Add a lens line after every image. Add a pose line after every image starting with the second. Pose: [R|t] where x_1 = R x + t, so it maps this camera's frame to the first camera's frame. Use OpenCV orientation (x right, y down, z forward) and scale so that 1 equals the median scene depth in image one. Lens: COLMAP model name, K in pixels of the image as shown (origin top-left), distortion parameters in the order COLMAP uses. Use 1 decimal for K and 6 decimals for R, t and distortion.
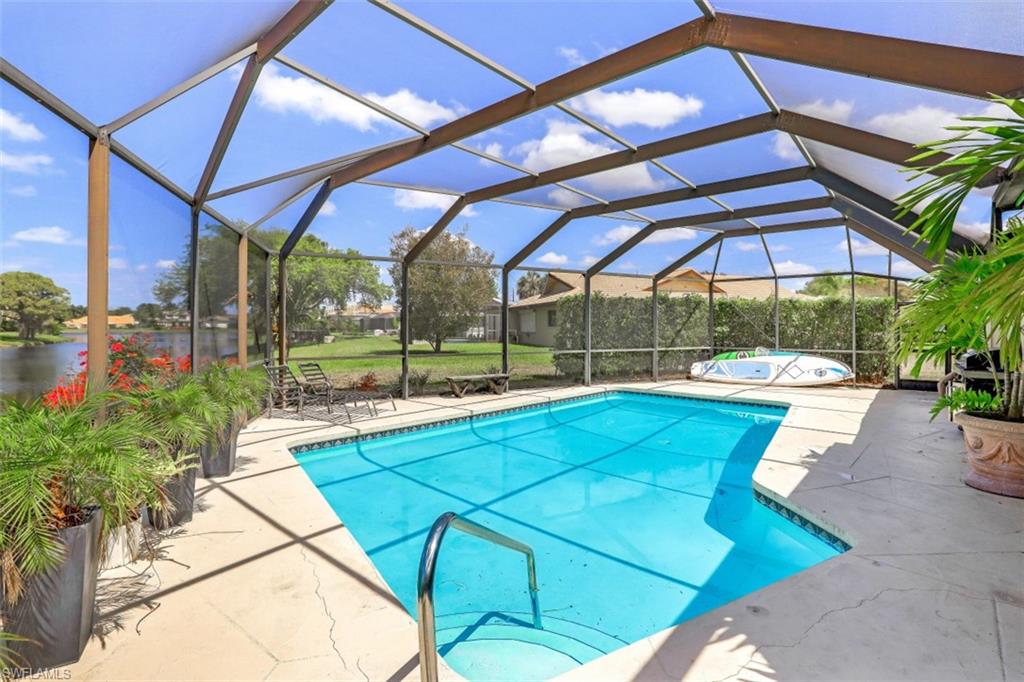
lens RADIAL K [[470.8, 0, 512.5], [0, 470.8, 331.7], [0, 0, 1]] dist [-0.030540, -0.000086]
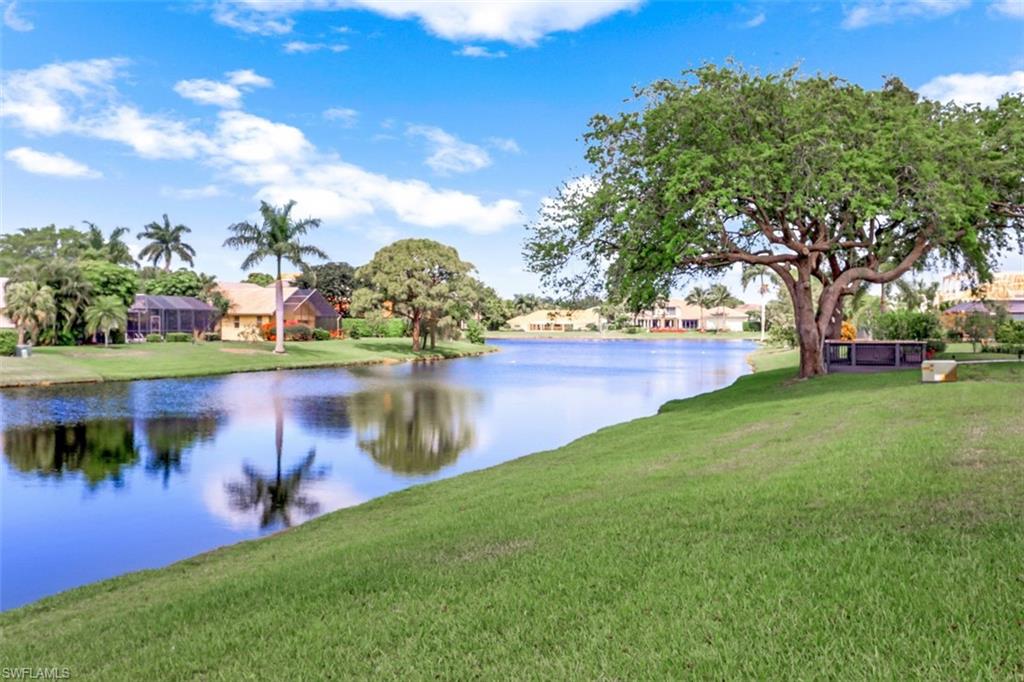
lens RADIAL K [[965.1, 0, 512.0], [0, 965.1, 341.0], [0, 0, 1]] dist [0.060873, 0.000153]
pose [[0.699171, 0.009837, -0.714887, -0.070816], [-0.007241, 0.999951, 0.006678, -0.004869], [0.714918, 0.000508, 0.699209, 0.196879]]
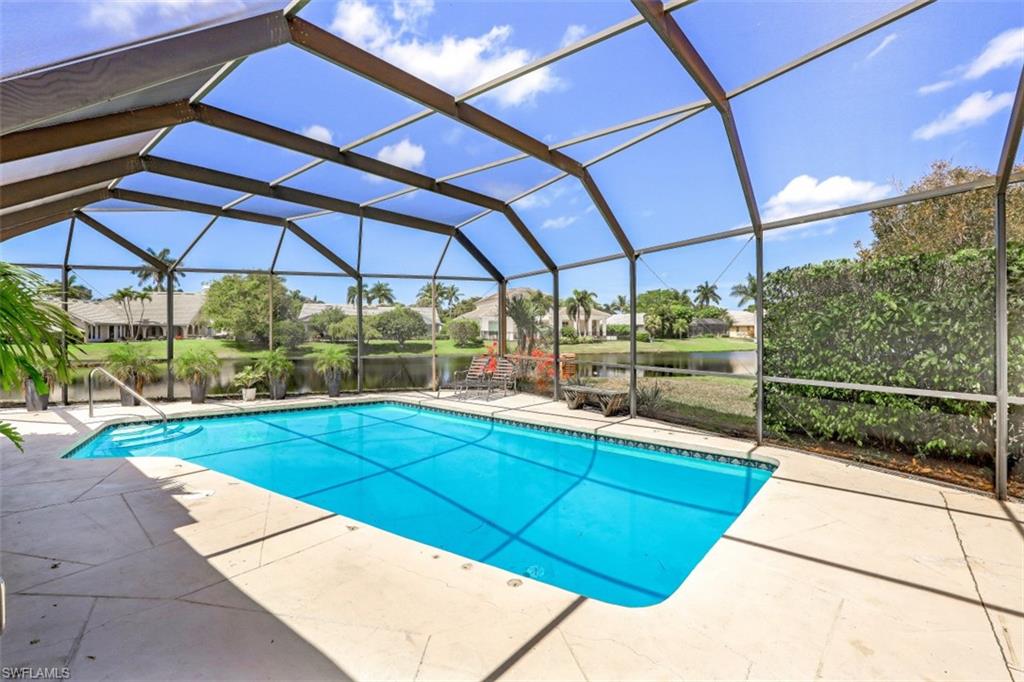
lens RADIAL K [[470.8, 0, 512.5], [0, 470.8, 331.7], [0, 0, 1]] dist [-0.030540, -0.000086]
pose [[0.037001, -0.004448, -0.999305, 0.107546], [-0.009934, 0.999939, -0.004819, 0.000974], [0.999266, 0.010106, 0.036954, 0.124175]]
